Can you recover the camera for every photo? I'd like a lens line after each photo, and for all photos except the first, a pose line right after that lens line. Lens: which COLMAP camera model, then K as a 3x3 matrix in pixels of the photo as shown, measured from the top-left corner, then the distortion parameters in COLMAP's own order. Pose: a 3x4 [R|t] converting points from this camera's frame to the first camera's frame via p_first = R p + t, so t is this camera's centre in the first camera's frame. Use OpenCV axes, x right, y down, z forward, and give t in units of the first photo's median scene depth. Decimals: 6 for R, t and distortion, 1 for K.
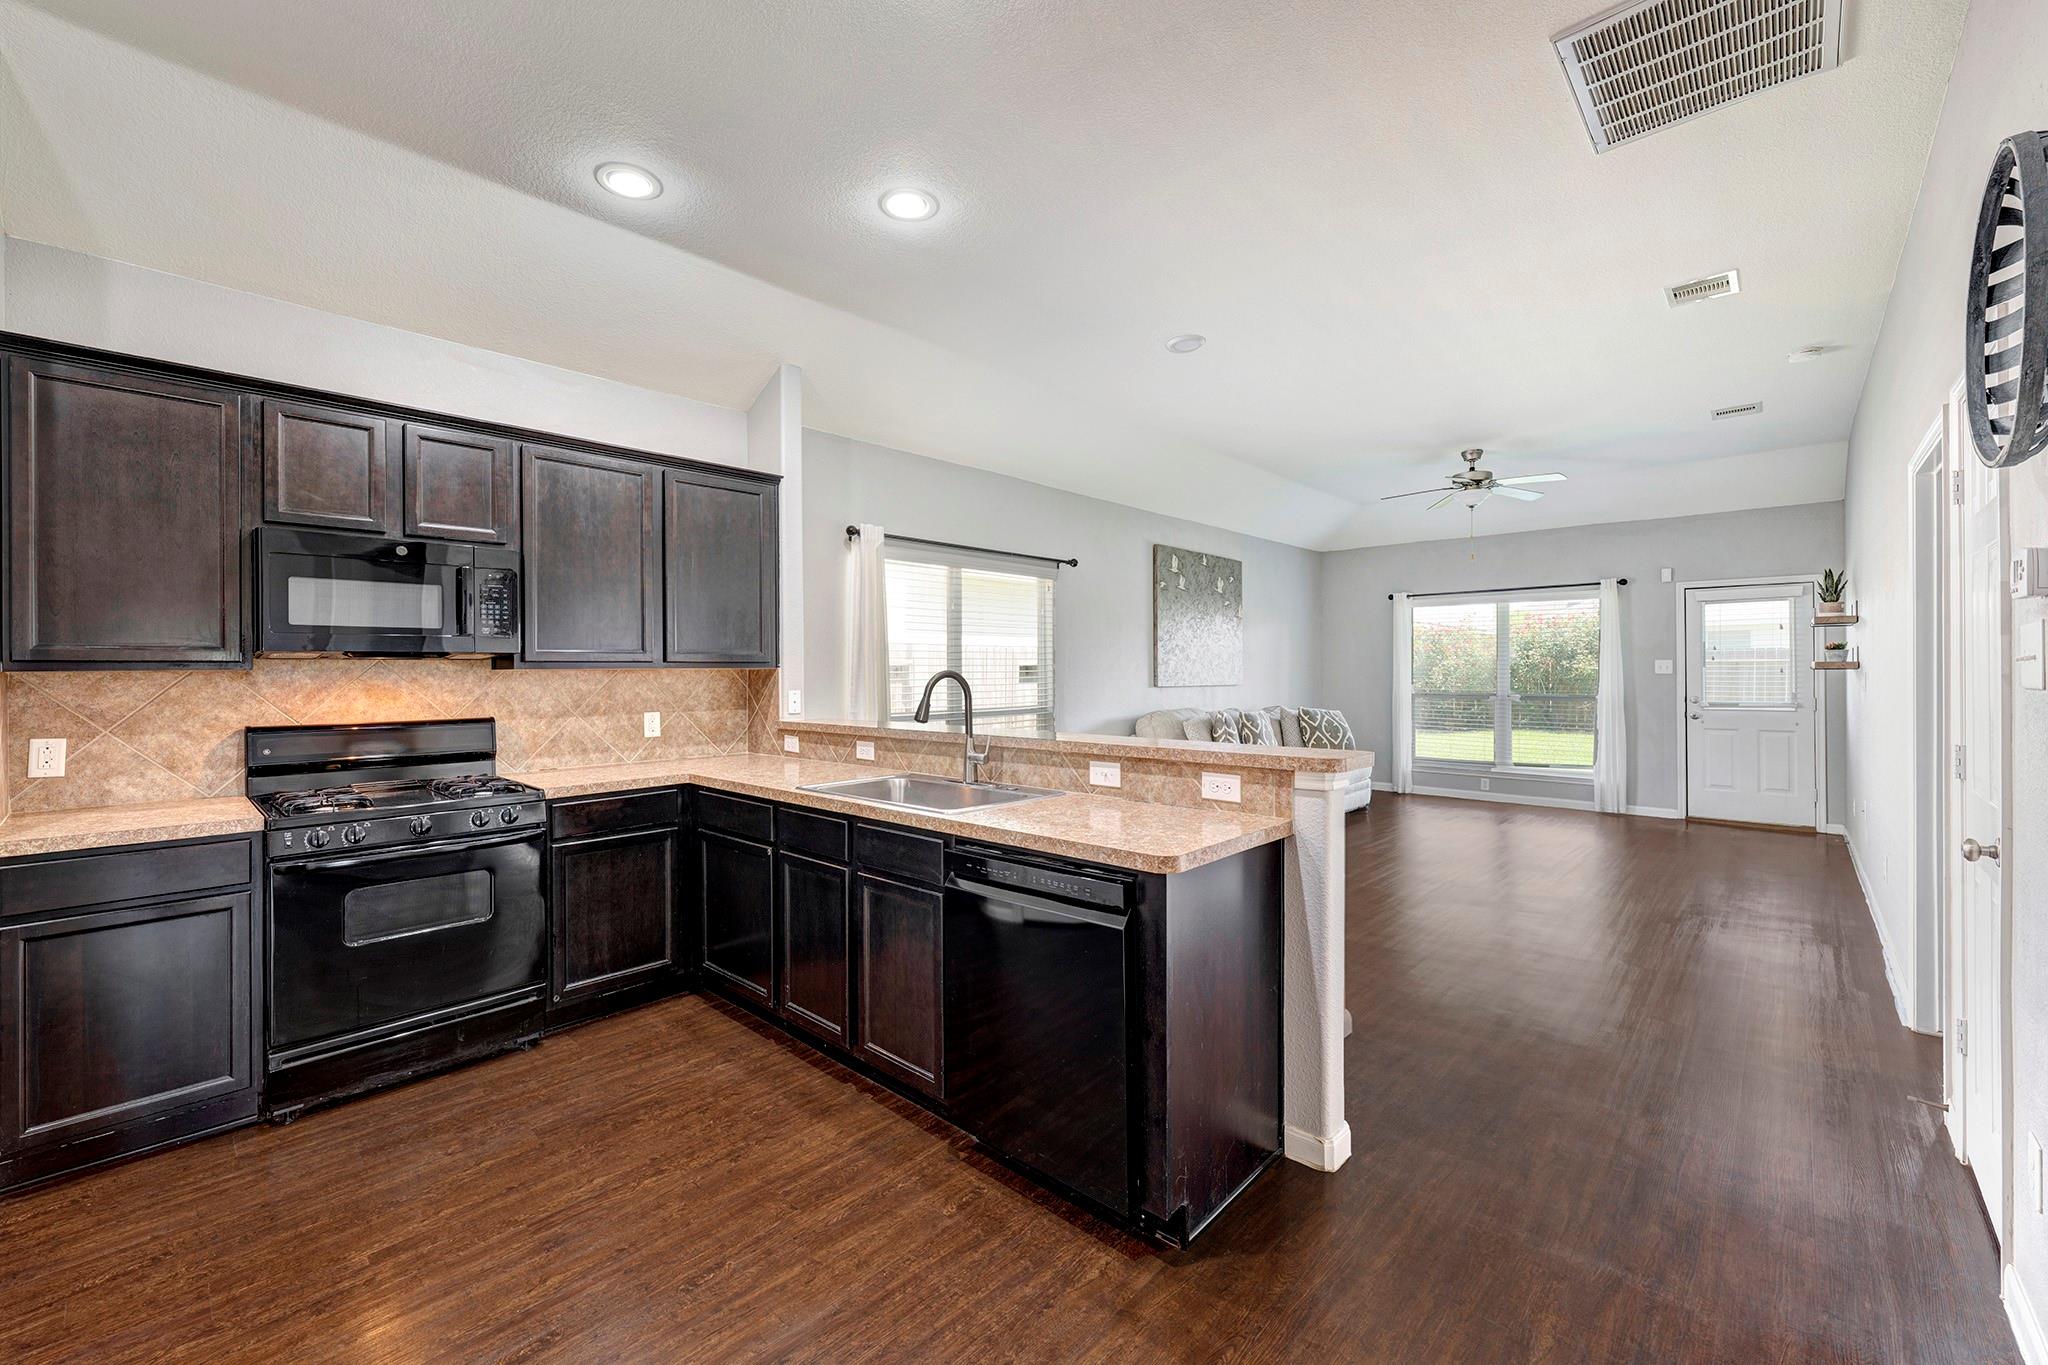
lens RADIAL K [[816.8, 0, 989.5], [0, 816.8, 671.9], [0, 0, 1]] dist [-0.002273, 0.000450]
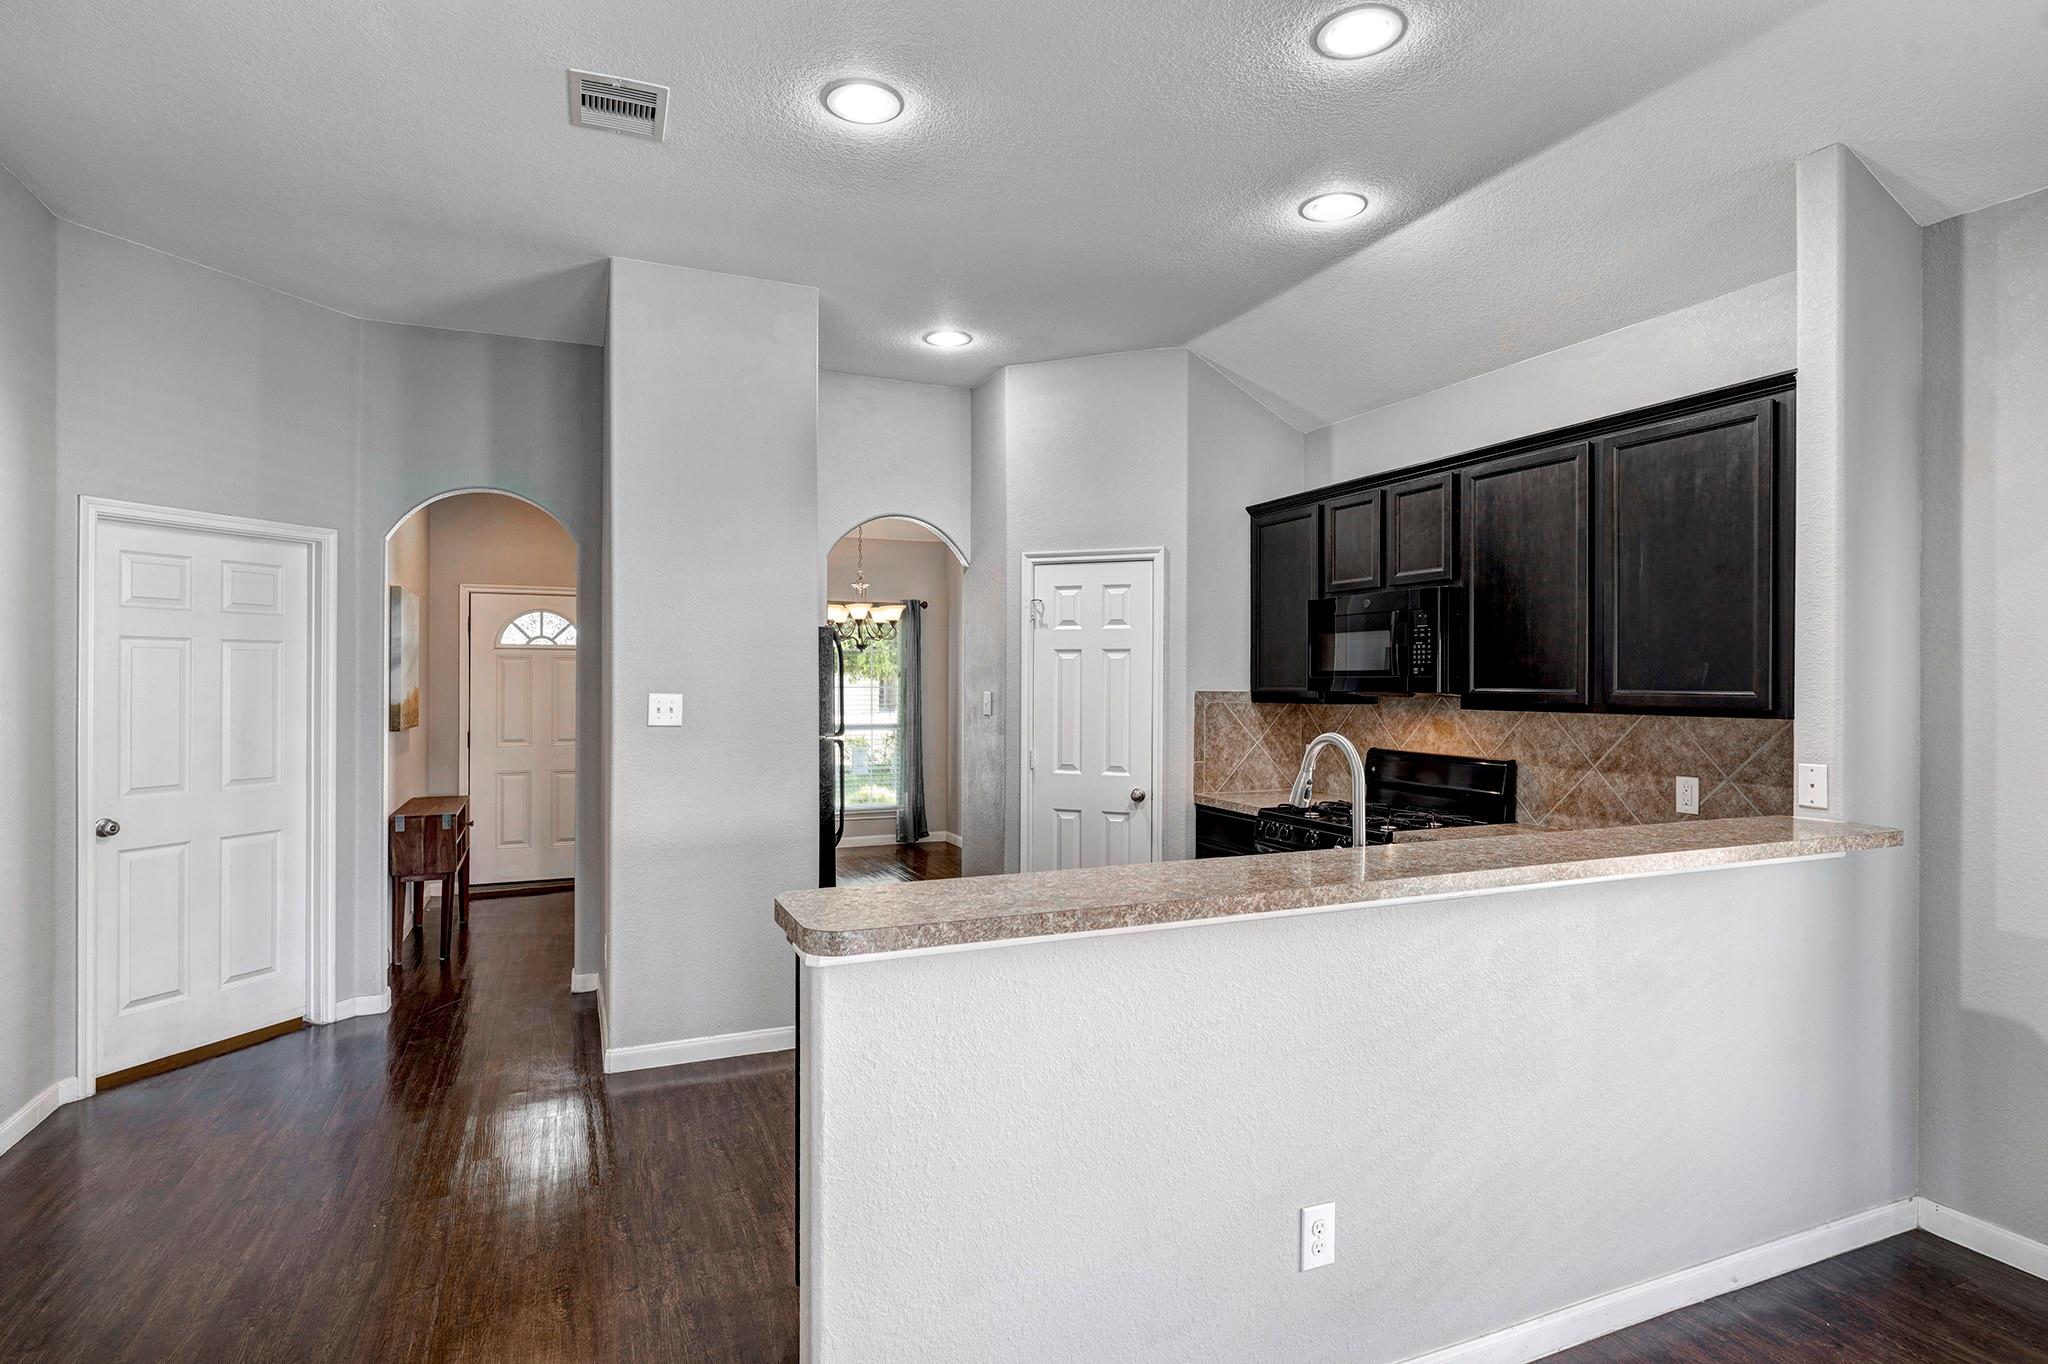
lens RADIAL K [[1066.9, 0, 1040.7], [0, 1066.9, 683.1], [0, 0, 1]] dist [-0.002359, -0.000186]
pose [[-0.369871, 0.006417, -0.929061, 0.413945], [-0.005311, 0.999945, 0.009021, -0.023240], [0.929068, 0.008271, -0.369816, 0.553712]]
